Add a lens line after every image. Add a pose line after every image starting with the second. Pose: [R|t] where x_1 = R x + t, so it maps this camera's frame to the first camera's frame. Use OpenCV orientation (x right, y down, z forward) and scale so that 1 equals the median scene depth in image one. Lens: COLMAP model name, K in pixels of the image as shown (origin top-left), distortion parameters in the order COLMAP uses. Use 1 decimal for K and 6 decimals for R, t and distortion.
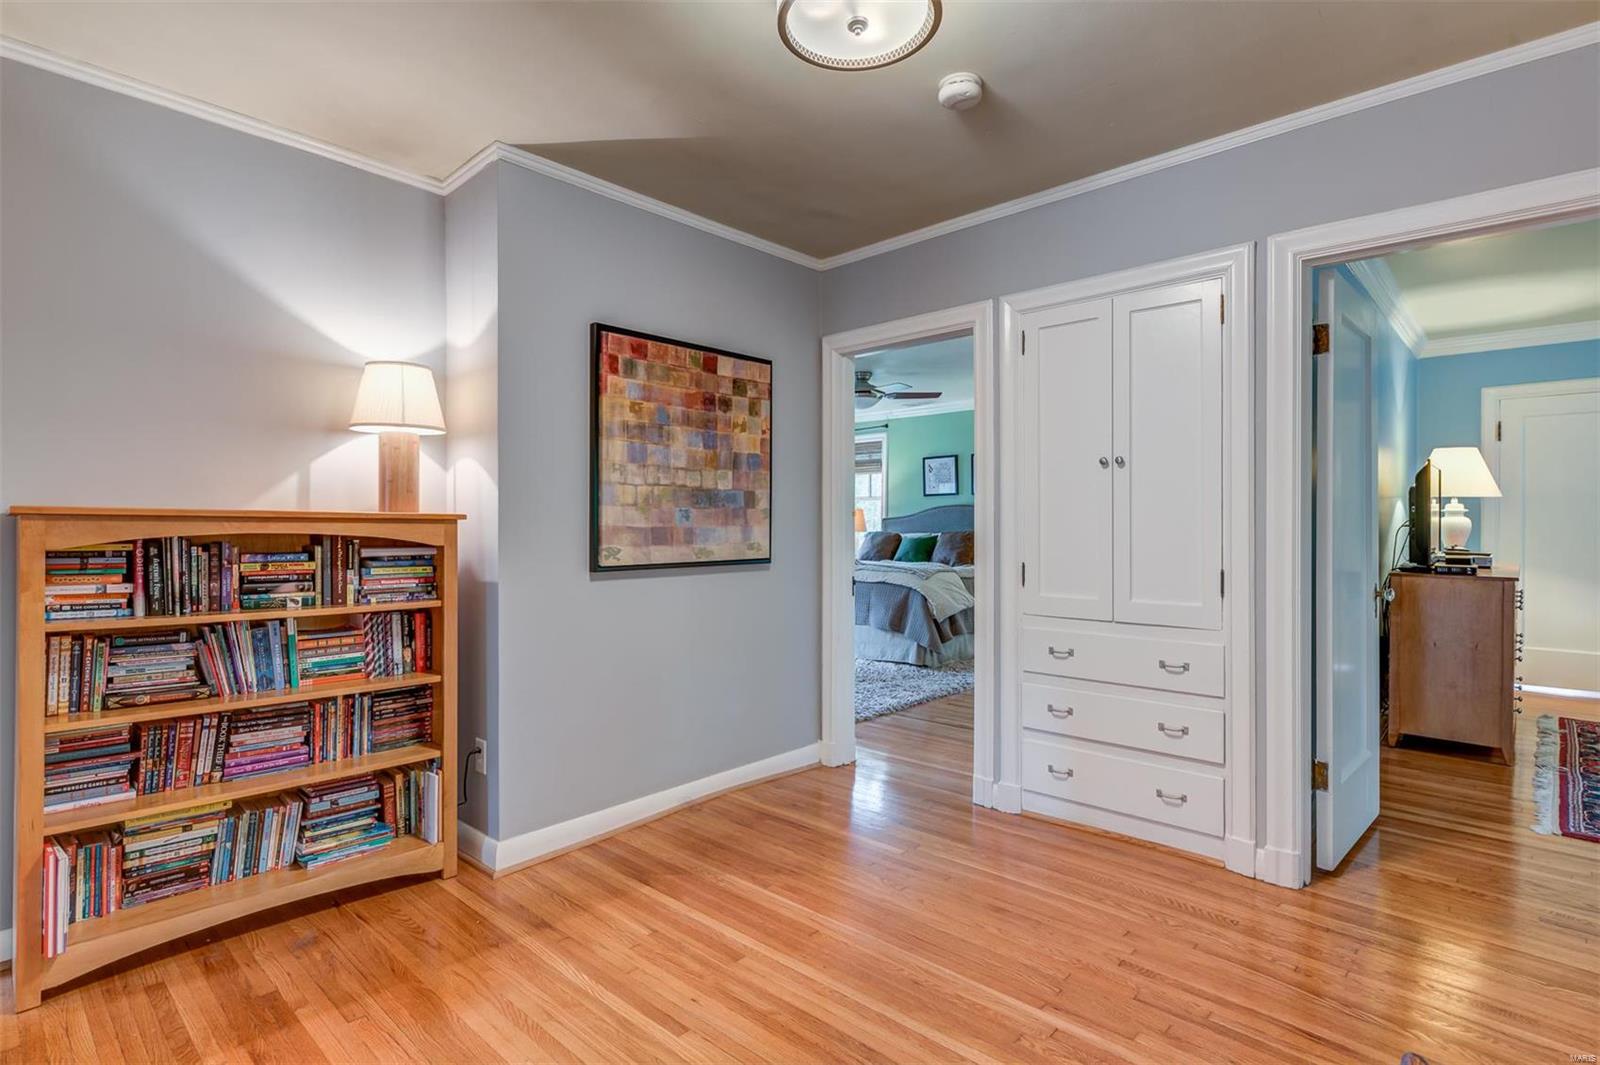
lens RADIAL K [[793.6, 0, 800.2], [0, 793.6, 523.5], [0, 0, 1]] dist [0.008278, 0.000092]
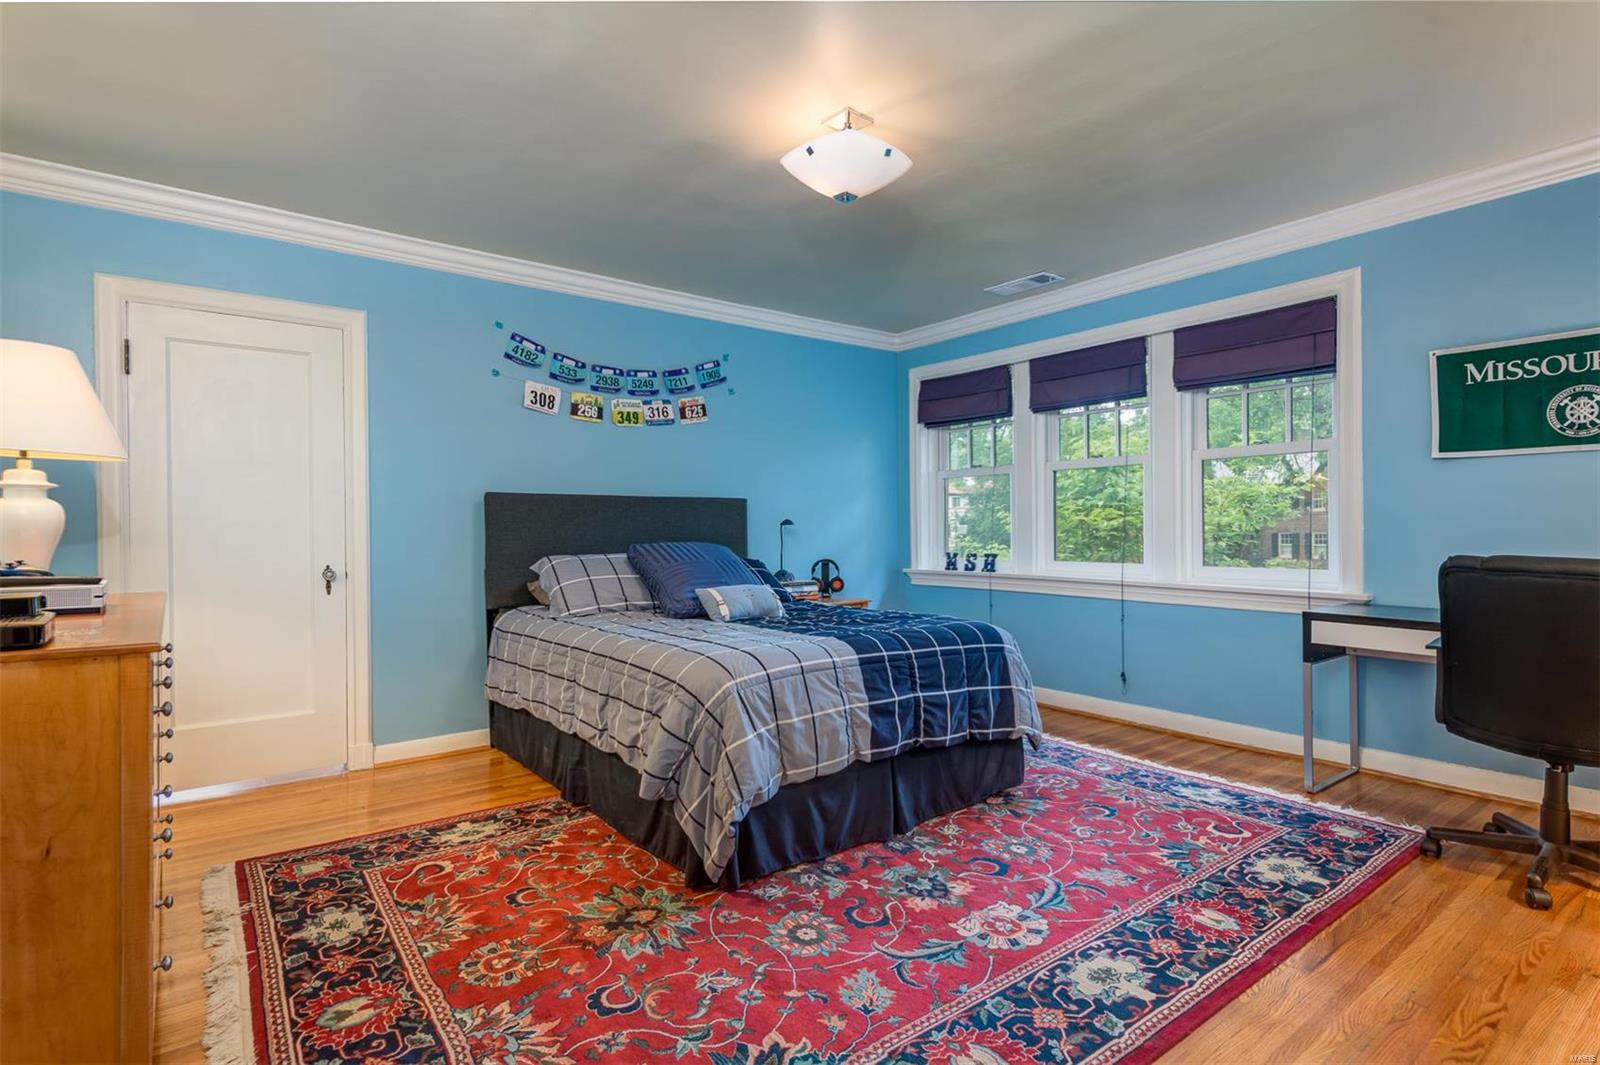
lens RADIAL K [[793.6, 0, 800.2], [0, 793.6, 523.5], [0, 0, 1]] dist [0.008278, 0.000092]
pose [[0.165508, 0.003853, 0.986201, 0.451243], [0.018089, 0.999812, -0.006942, 0.016341], [-0.986043, 0.018988, 0.165407, 0.498976]]
